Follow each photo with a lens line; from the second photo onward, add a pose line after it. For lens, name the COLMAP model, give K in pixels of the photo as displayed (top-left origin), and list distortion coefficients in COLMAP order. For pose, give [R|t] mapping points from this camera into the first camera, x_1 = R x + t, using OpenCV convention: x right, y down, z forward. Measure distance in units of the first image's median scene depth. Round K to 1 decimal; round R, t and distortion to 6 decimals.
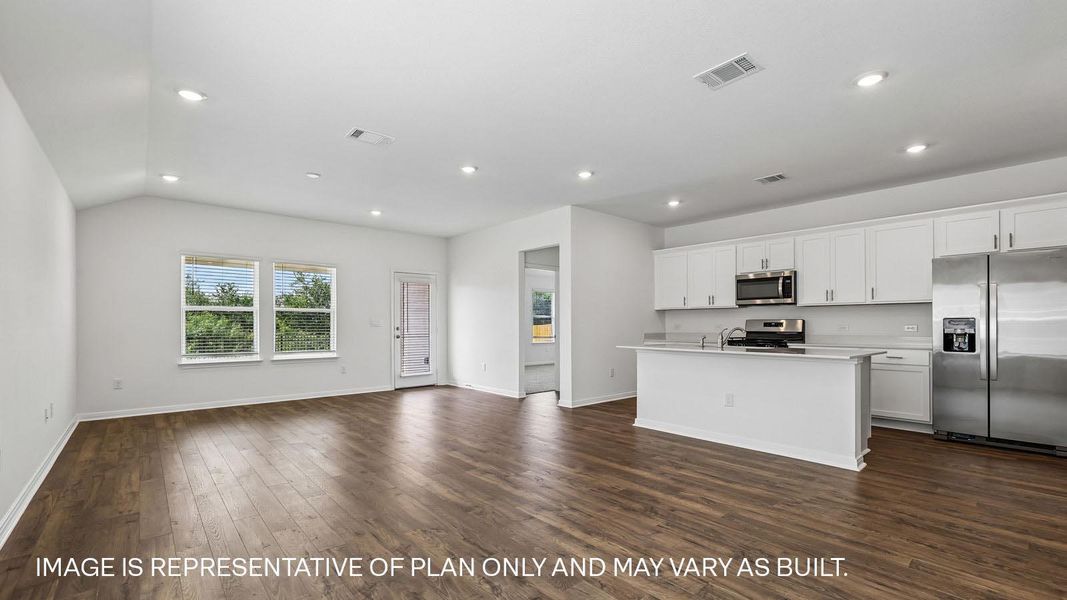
lens RADIAL K [[447.6, 0, 530.6], [0, 447.6, 319.4], [0, 0, 1]] dist [-0.002065, 0.000160]
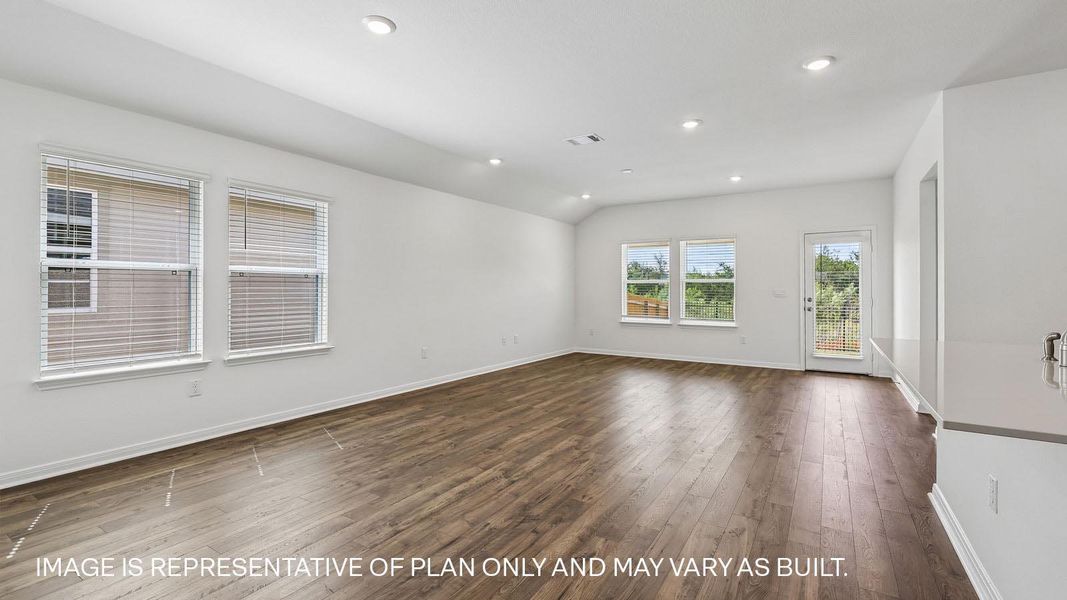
lens RADIAL K [[447.6, 0, 554.2], [0, 447.6, 299.3], [0, 0, 1]] dist [-0.002065, 0.000160]
pose [[0.316958, 0.020314, -0.948222, 0.848509], [0.008079, 0.999676, 0.024117, -0.013200], [0.948405, -0.015305, 0.316691, 0.604981]]
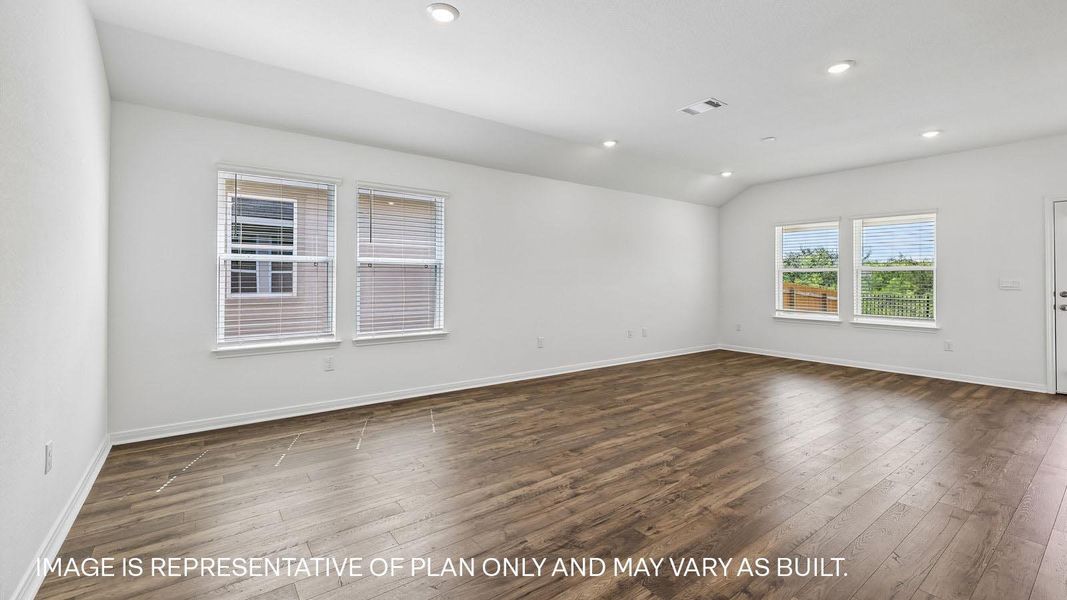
lens RADIAL K [[447.6, 0, 554.0], [0, 447.6, 282.7], [0, 0, 1]] dist [-0.002065, 0.000160]
pose [[-0.039875, 0.006535, -0.999183, 0.781970], [0.007347, 0.999953, 0.006247, -0.009178], [0.999178, -0.007092, -0.039921, 0.778364]]
